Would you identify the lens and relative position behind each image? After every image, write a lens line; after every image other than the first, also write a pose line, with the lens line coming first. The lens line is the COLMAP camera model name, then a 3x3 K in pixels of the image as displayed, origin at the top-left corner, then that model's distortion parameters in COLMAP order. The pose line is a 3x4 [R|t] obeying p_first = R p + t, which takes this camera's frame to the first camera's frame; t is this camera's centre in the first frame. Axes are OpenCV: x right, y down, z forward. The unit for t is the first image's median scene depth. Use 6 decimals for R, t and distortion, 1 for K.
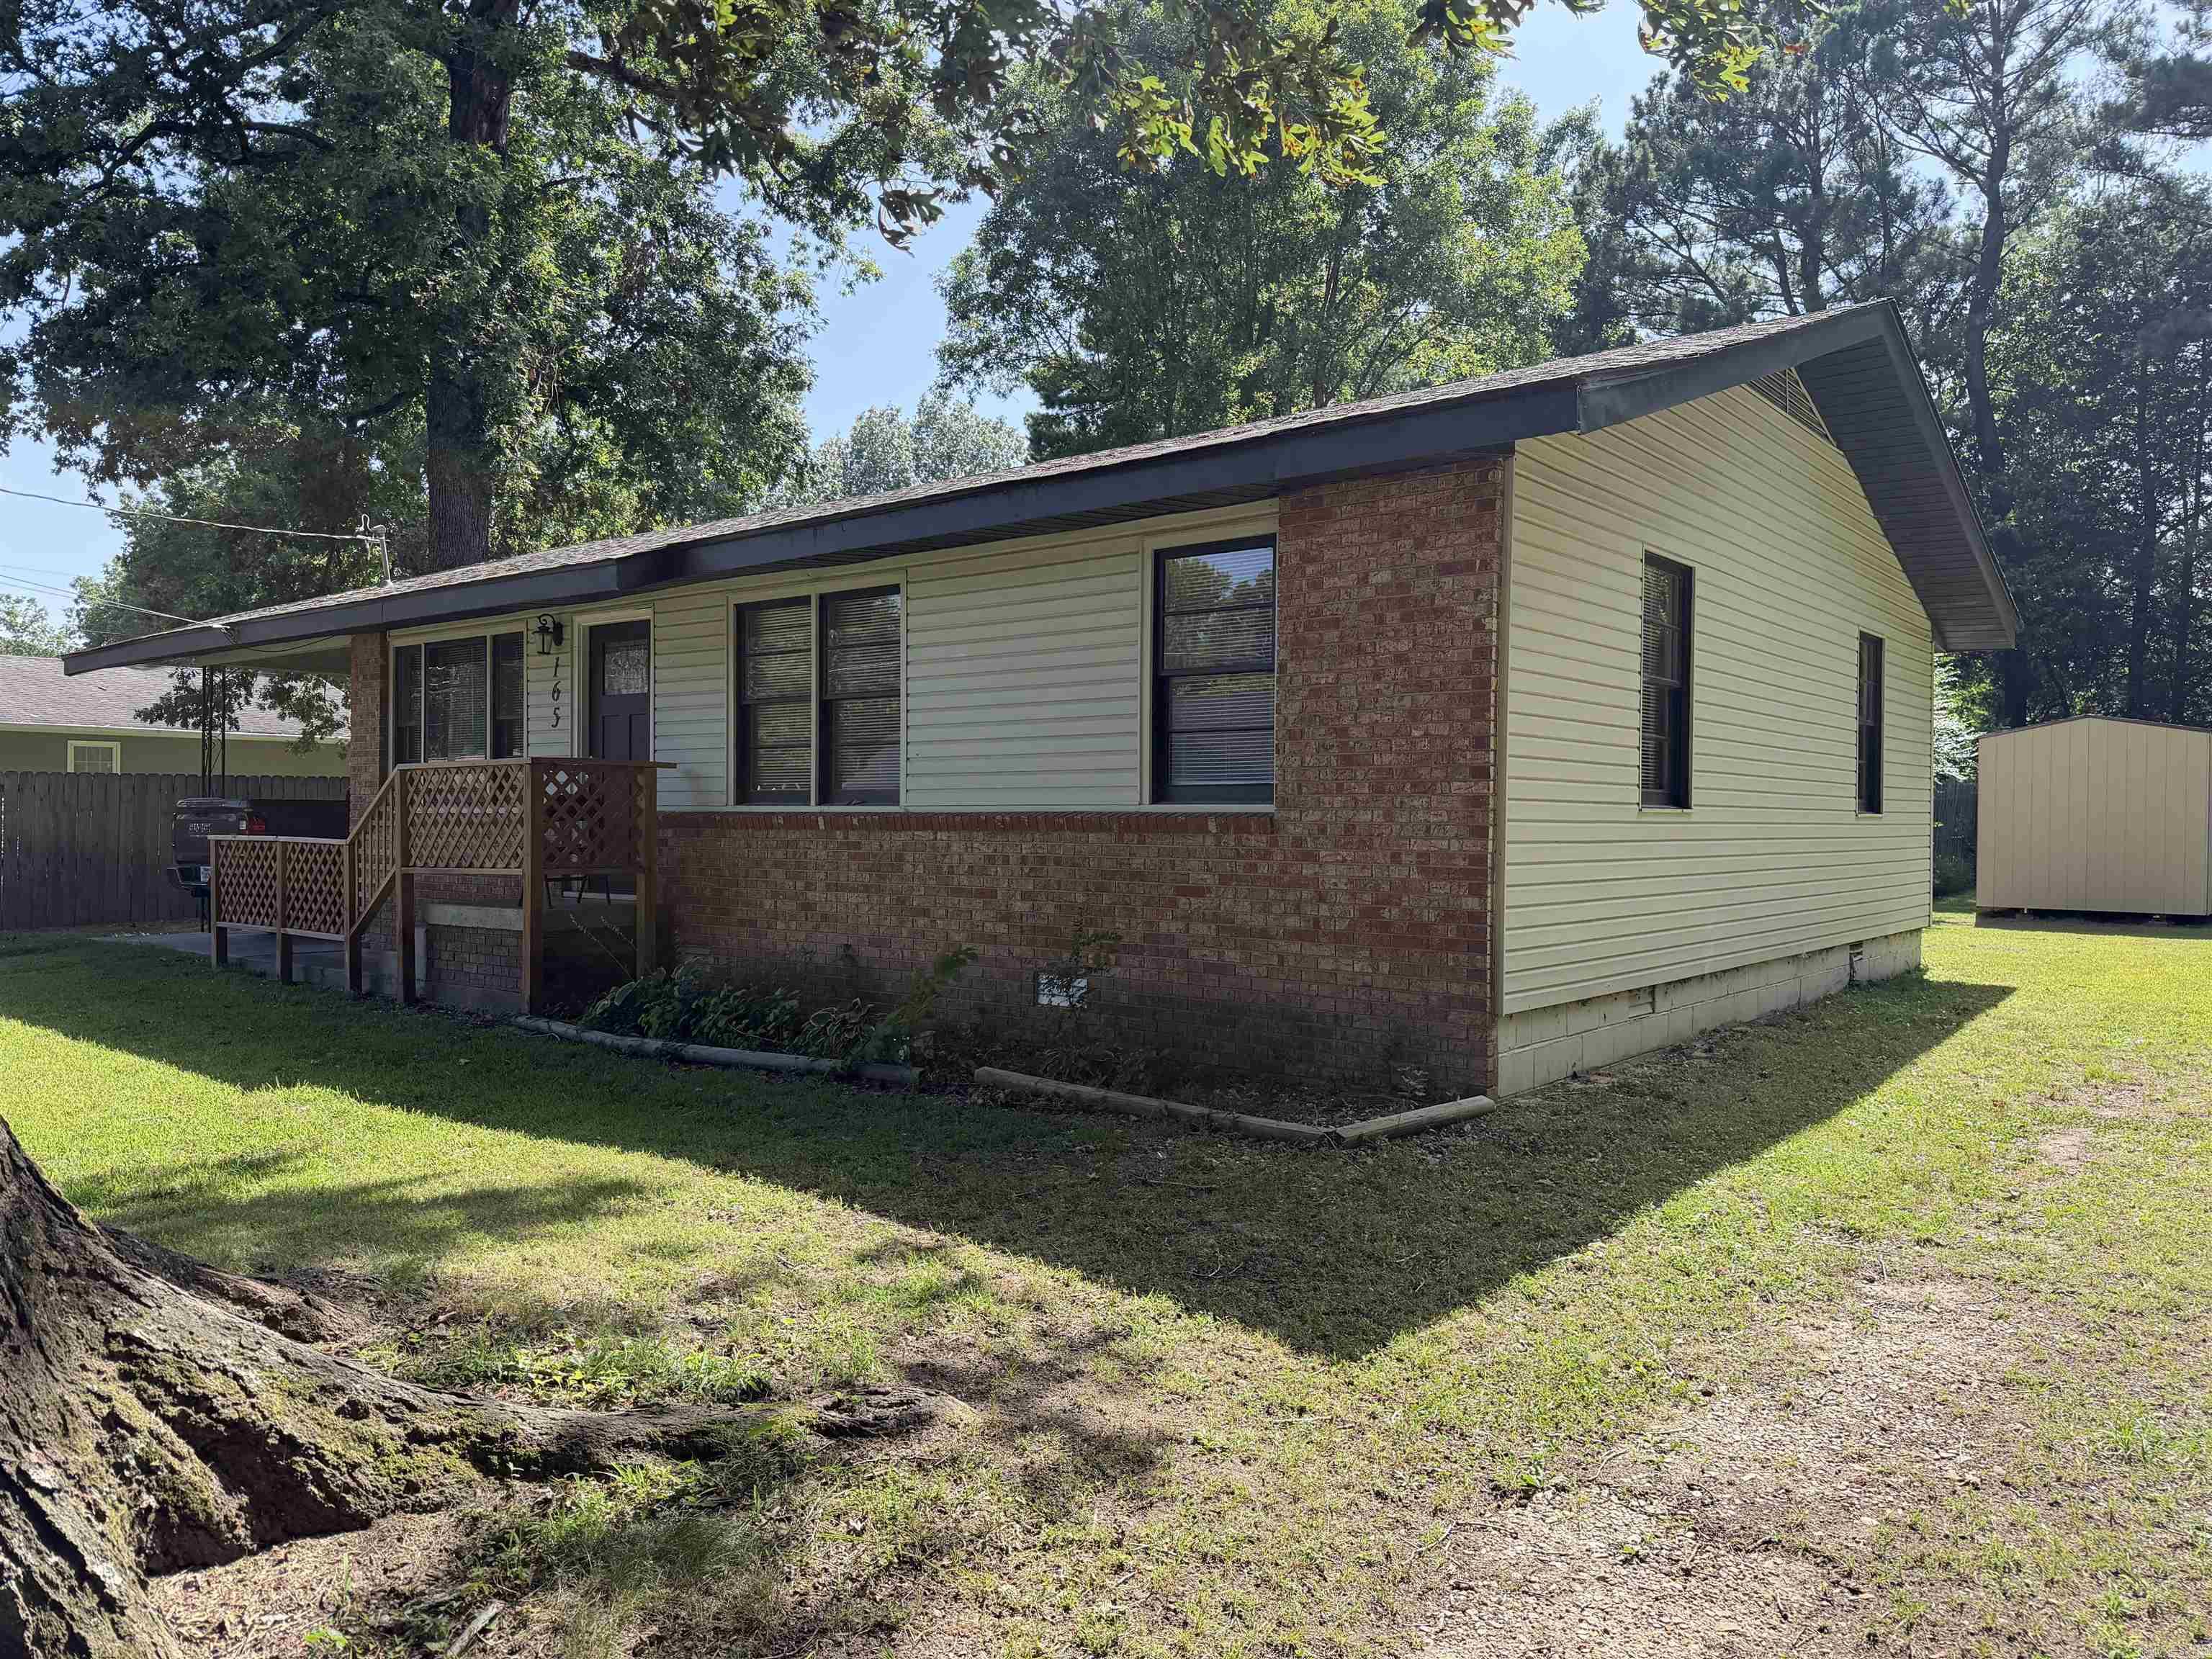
lens RADIAL K [[1563.2, 0, 1107.1], [0, 1563.2, 826.7], [0, 0, 1]] dist [0.011678, -0.000134]
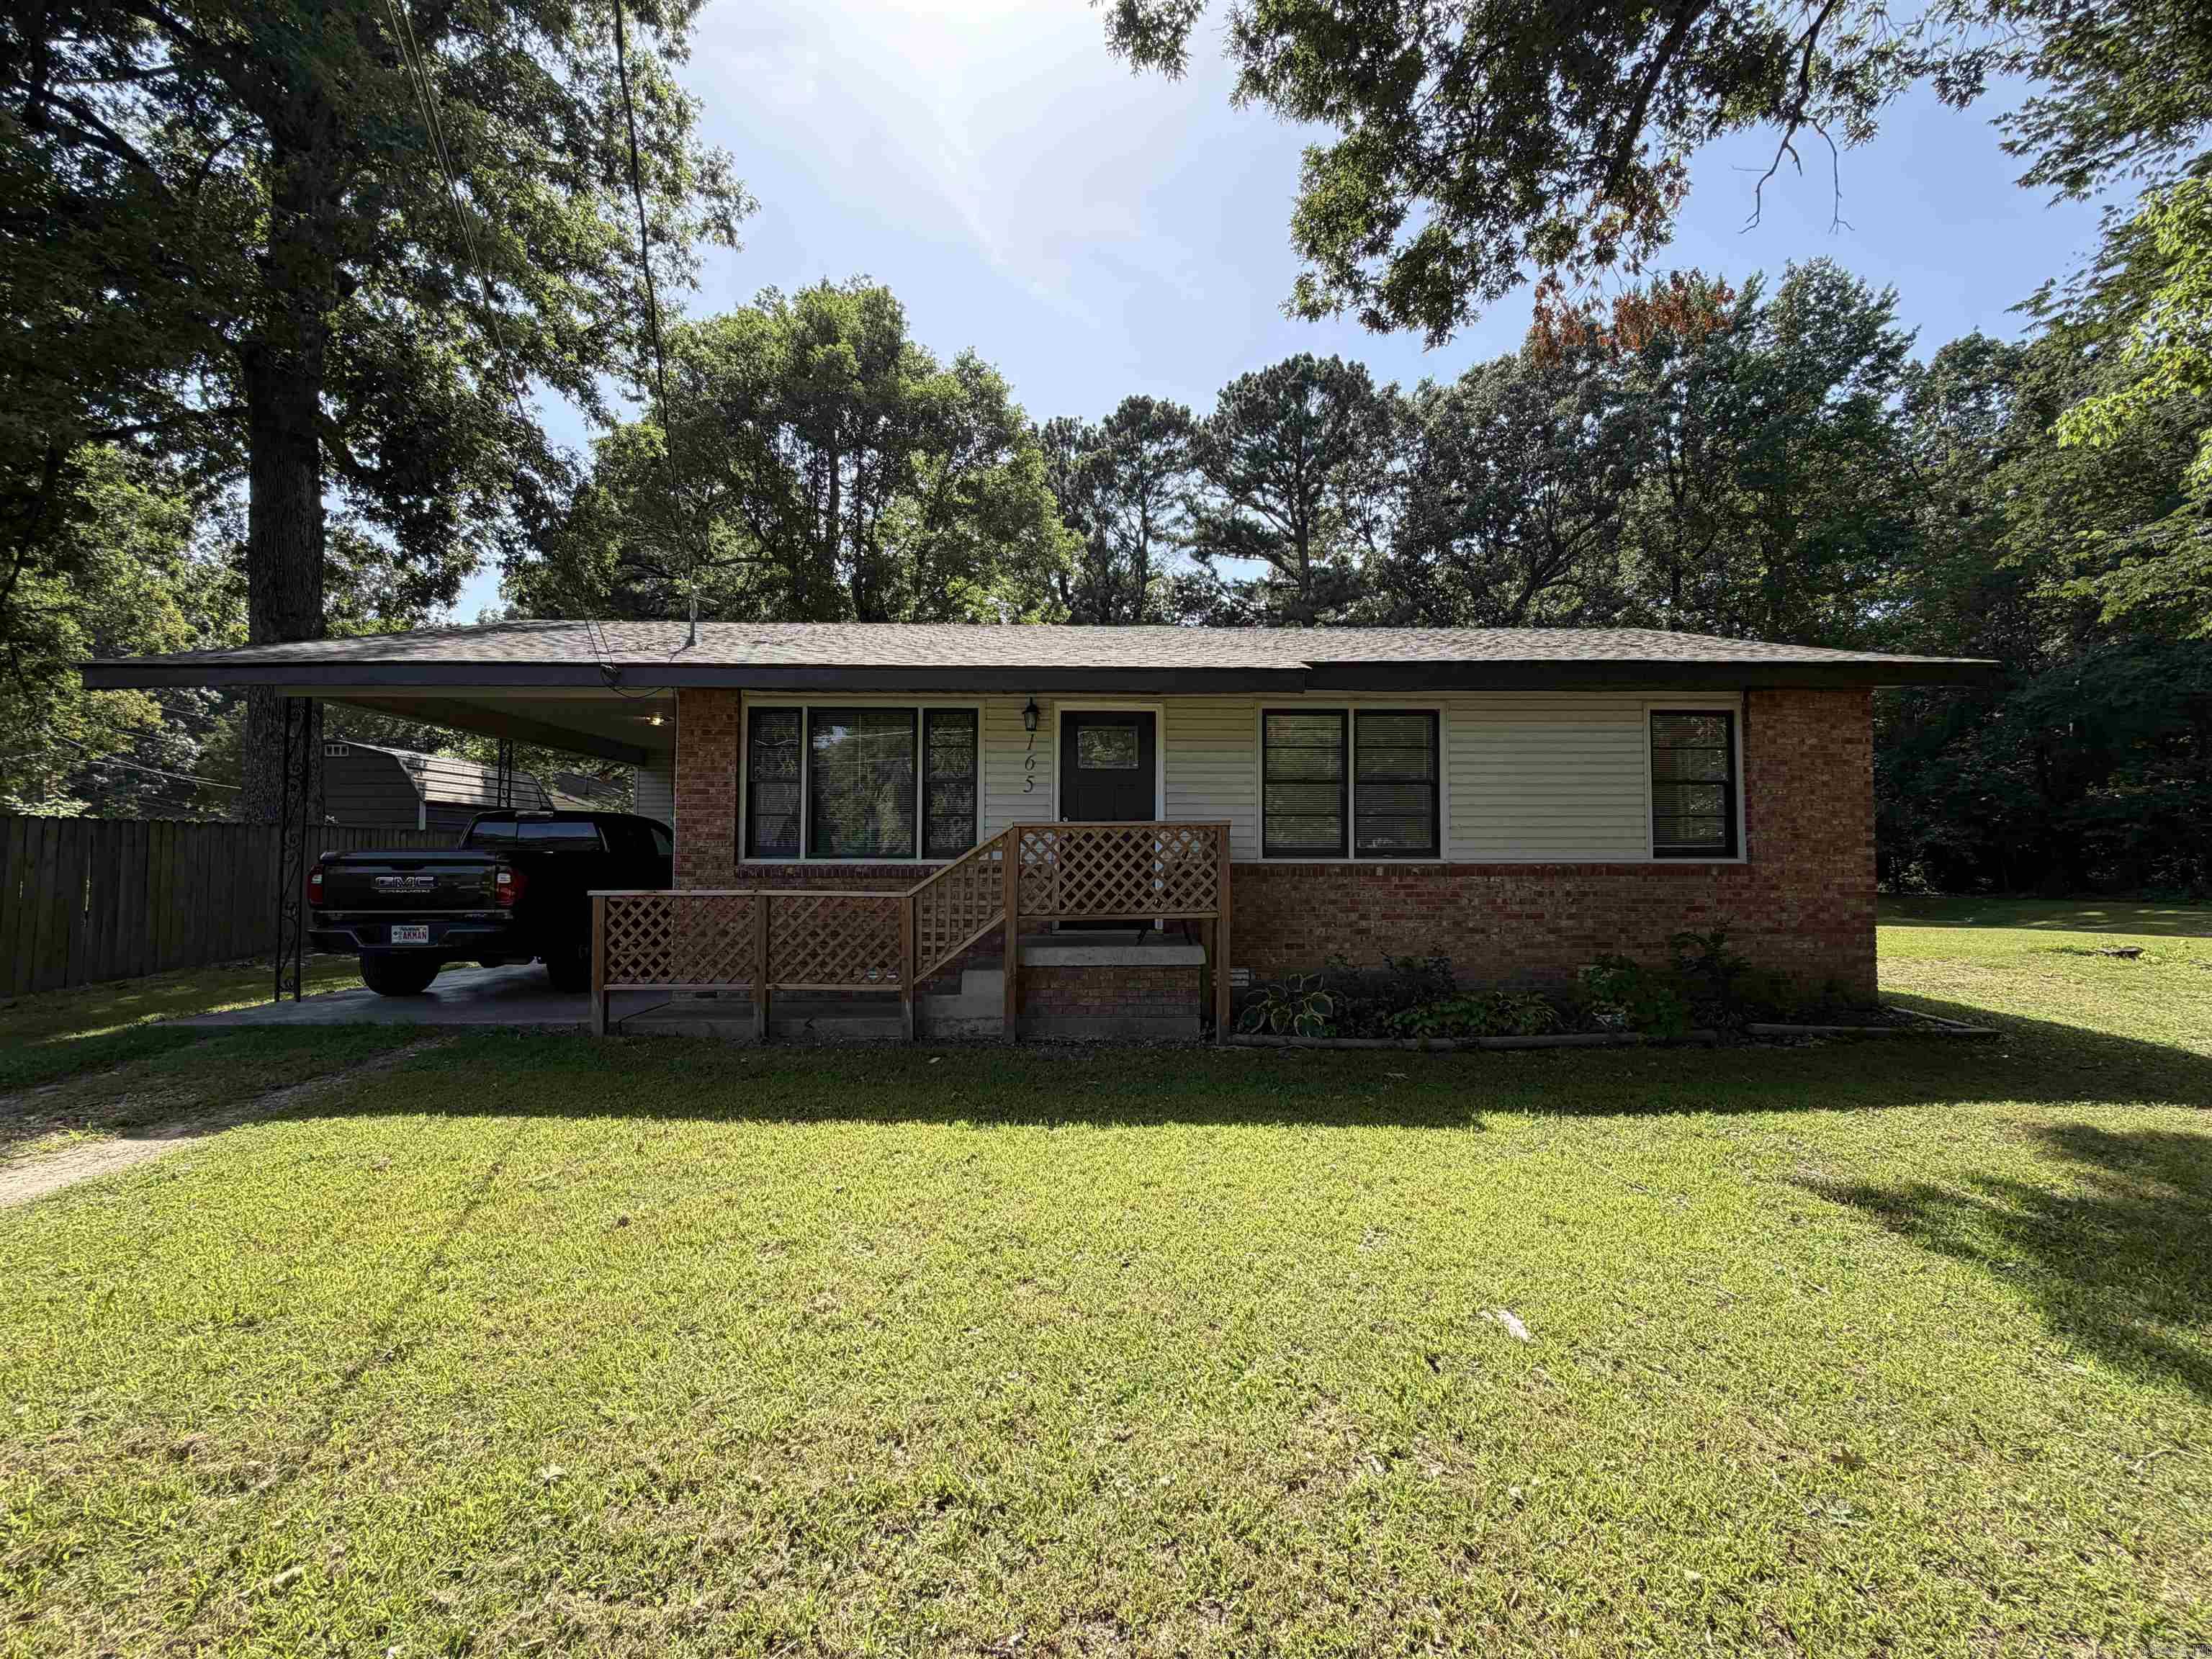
lens RADIAL K [[884.9, 0, 1104.9], [0, 884.9, 831.8], [0, 0, 1]] dist [0.002660, -0.000833]
pose [[0.761726, 0.021901, 0.647528, -0.995810], [0.006818, 0.999102, -0.041812, -0.007260], [-0.647863, 0.036264, 0.760893, 0.617023]]
